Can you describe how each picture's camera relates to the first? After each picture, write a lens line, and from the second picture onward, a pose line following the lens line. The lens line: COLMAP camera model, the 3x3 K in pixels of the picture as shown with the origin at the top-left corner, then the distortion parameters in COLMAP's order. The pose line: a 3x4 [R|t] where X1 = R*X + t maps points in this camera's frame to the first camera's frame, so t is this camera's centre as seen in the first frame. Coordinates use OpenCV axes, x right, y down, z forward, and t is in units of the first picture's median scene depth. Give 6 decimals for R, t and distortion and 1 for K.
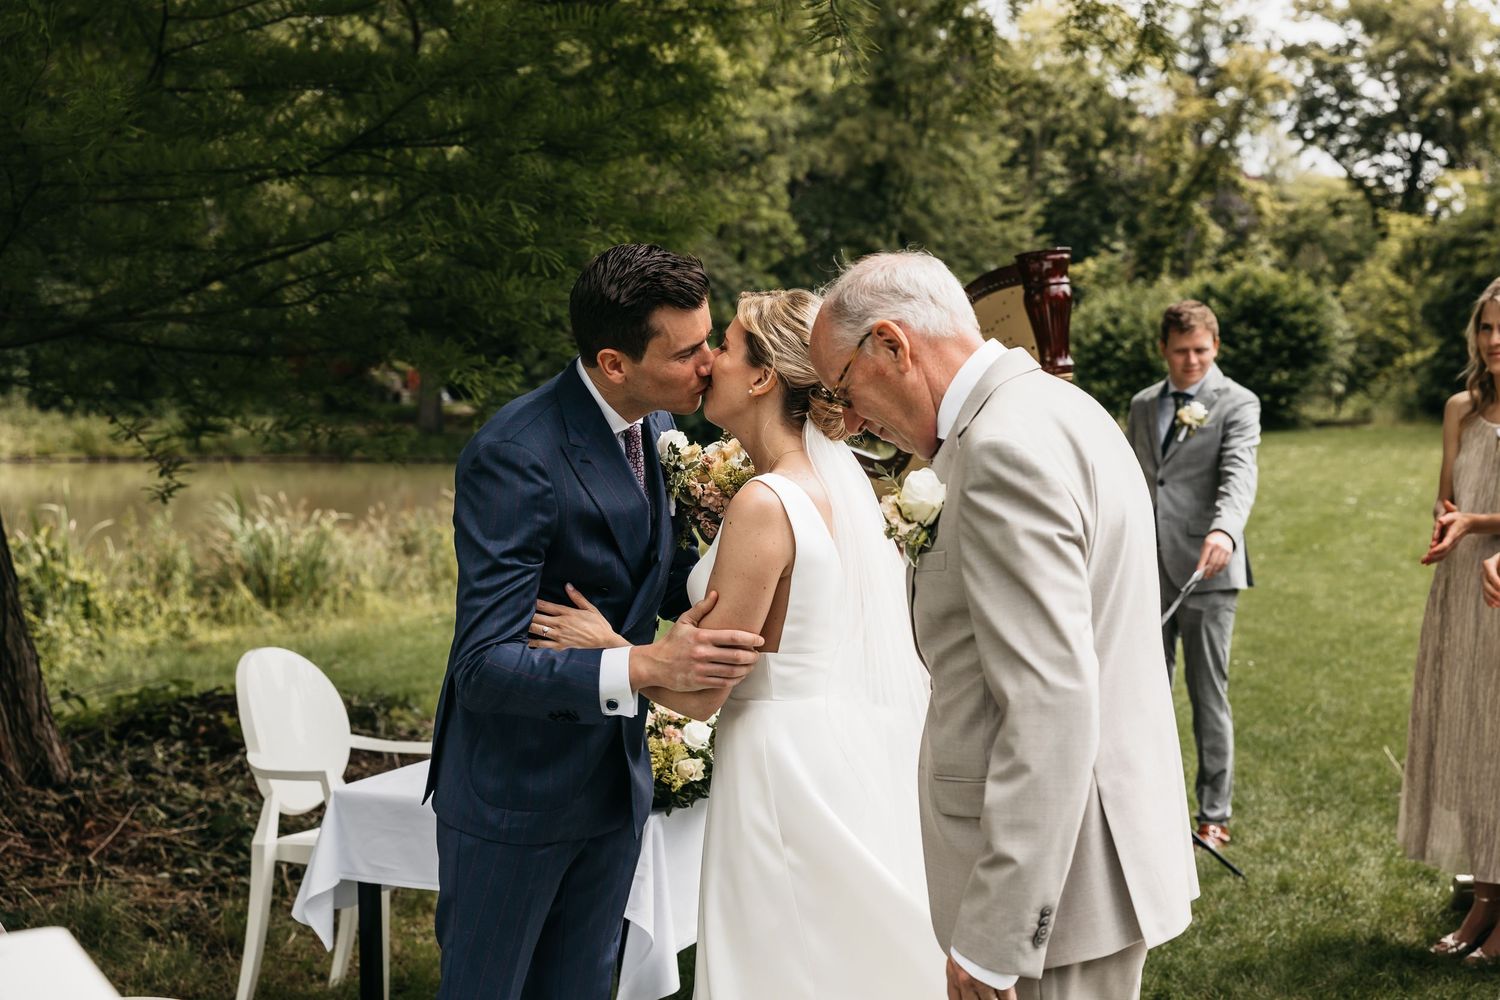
lens RADIAL K [[2174.5, 0, 750.1], [0, 2174.5, 502.4], [0, 0, 1]] dist [0.018863, 0.000000]
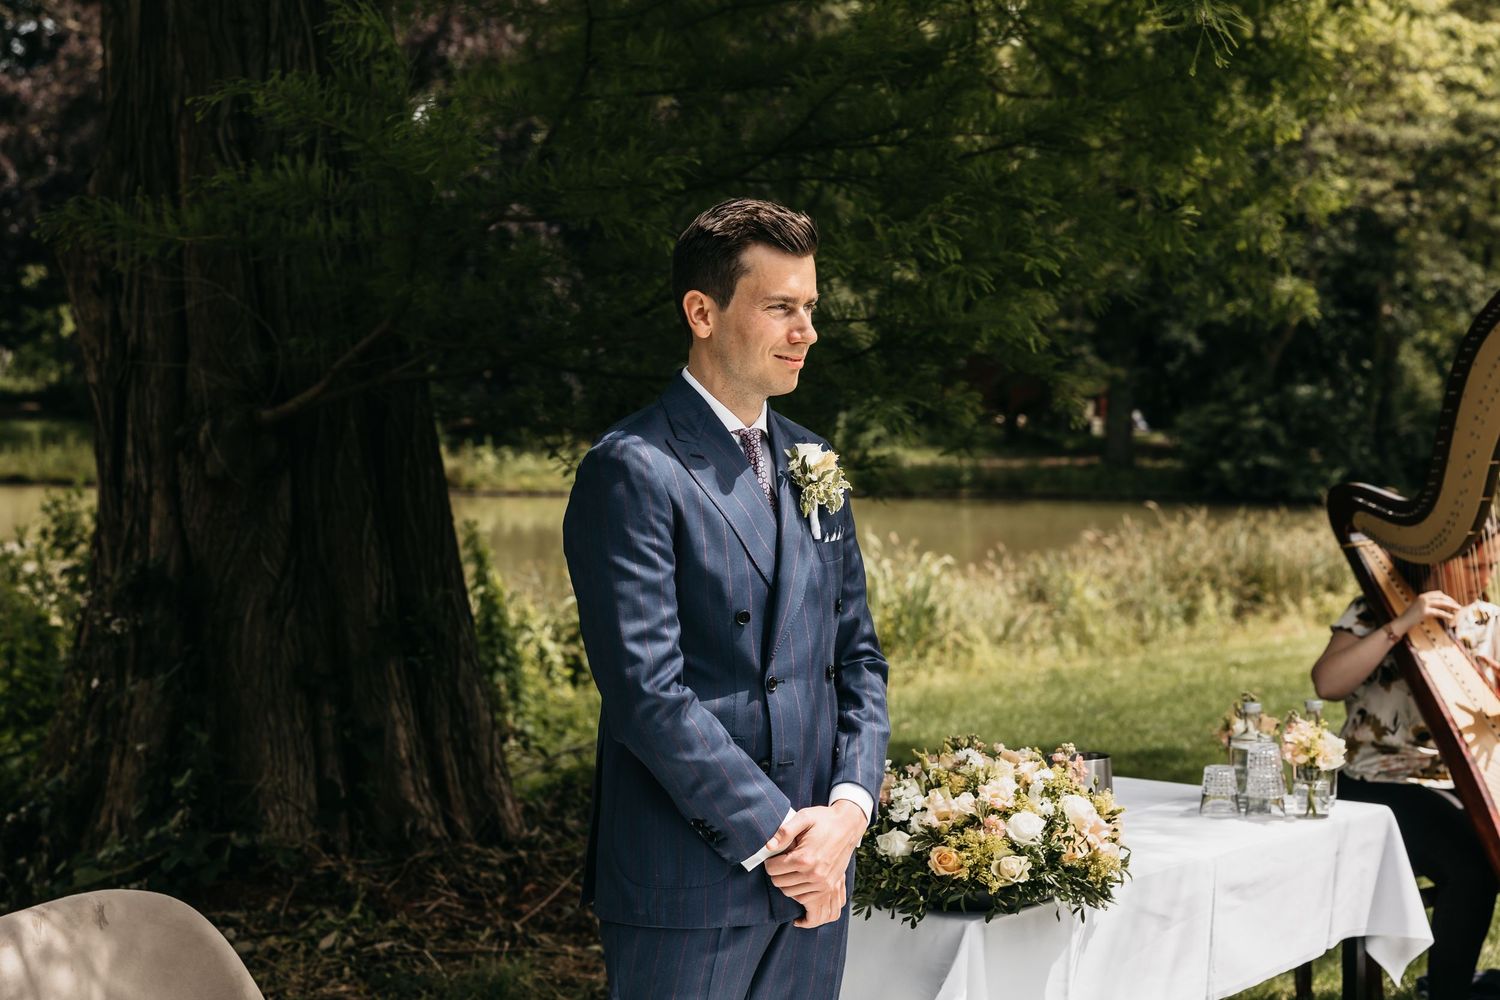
lens RADIAL K [[2388.2, 0, 750.0], [0, 2388.2, 496.5], [0, 0, 1]] dist [0.032533, 0.000000]
pose [[0.938665, 0.003753, -0.344809, 0.138317], [-0.010426, 0.999792, -0.017502, -0.002704], [0.344672, 0.020024, 0.938510, 0.067480]]
